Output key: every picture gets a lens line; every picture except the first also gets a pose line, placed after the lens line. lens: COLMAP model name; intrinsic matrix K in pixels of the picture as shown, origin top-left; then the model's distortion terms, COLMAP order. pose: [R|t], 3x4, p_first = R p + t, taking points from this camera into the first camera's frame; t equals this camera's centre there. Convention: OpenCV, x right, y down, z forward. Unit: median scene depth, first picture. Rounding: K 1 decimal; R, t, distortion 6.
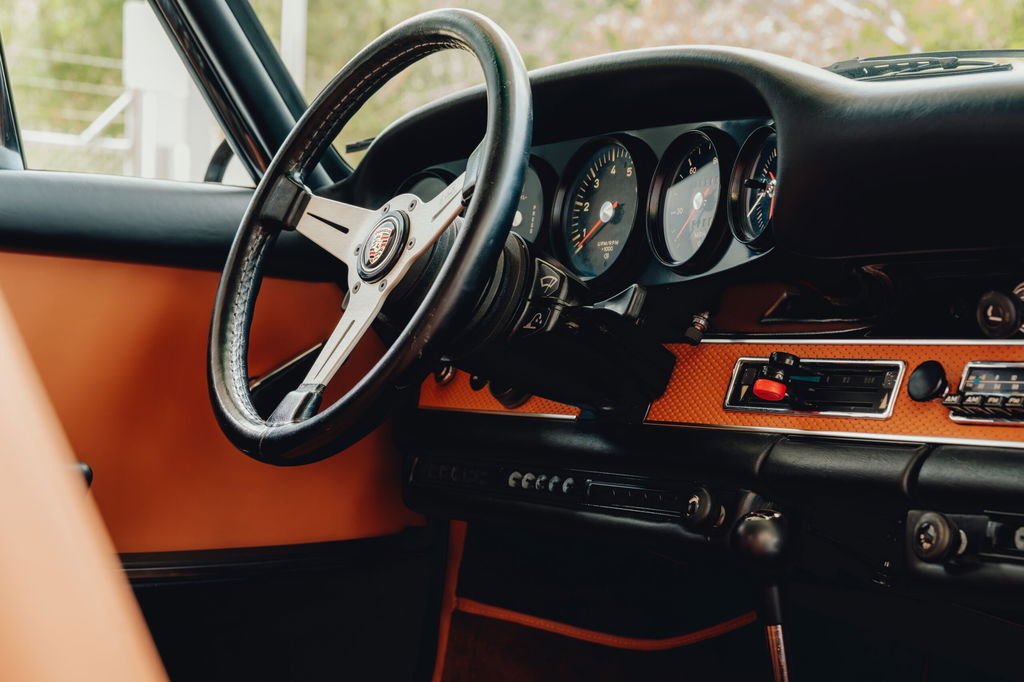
lens RADIAL K [[2134.4, 0, 512.0], [0, 2134.4, 341.0], [0, 0, 1]] dist [0.019745, -0.000651]
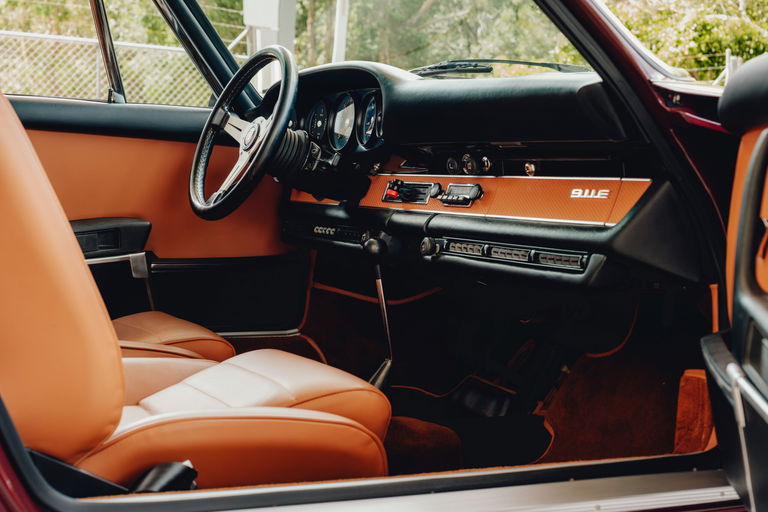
lens RADIAL K [[1231.1, 0, 384.0], [0, 1231.1, 256.0], [0, 0, 1]] dist [0.041450, 0.034001]
pose [[0.997469, 0.010283, -0.070354, 0.207819], [-0.005377, 0.997562, 0.069573, -0.005544], [0.070898, -0.069018, 0.995093, -0.489333]]
